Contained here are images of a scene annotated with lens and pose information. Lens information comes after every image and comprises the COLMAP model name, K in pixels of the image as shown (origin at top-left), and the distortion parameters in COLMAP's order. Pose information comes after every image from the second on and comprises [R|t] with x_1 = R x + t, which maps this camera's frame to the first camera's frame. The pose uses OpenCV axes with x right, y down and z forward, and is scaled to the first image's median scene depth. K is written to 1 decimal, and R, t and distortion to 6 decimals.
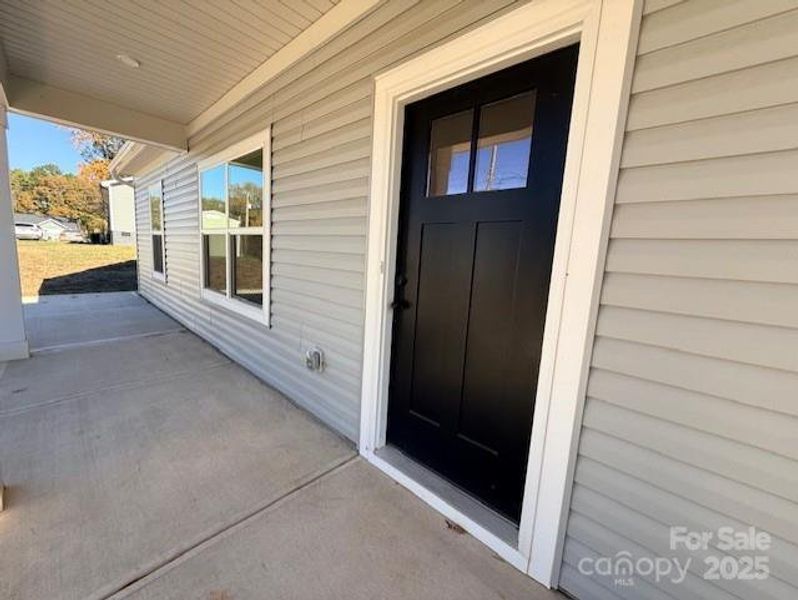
lens RADIAL K [[318.6, 0, 398.7], [0, 318.6, 299.0], [0, 0, 1]] dist [0.000225, -0.000356]
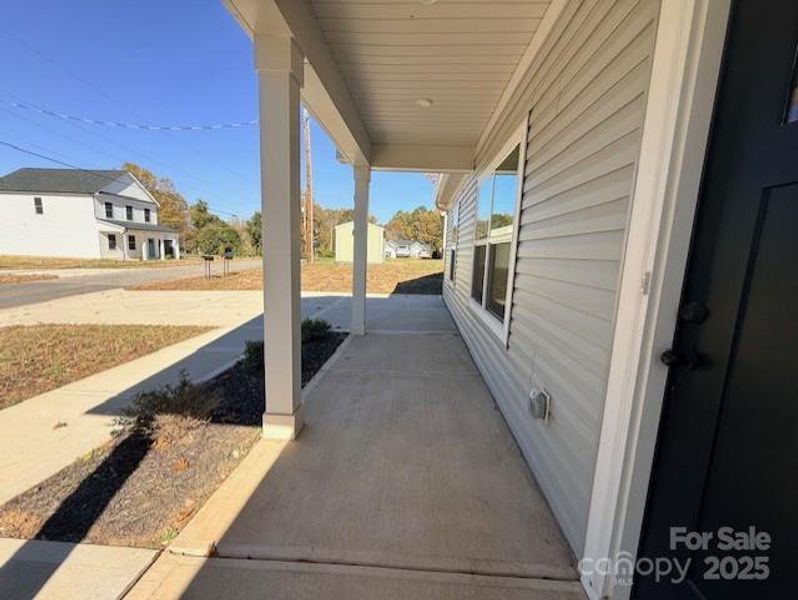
lens RADIAL K [[318.6, 0, 398.7], [0, 318.6, 299.0], [0, 0, 1]] dist [0.000225, -0.000356]
pose [[0.636548, 0.079085, -0.767171, 0.060005], [-0.109159, 0.993953, 0.011890, -0.020452], [0.763473, 0.076176, 0.641332, 0.203098]]
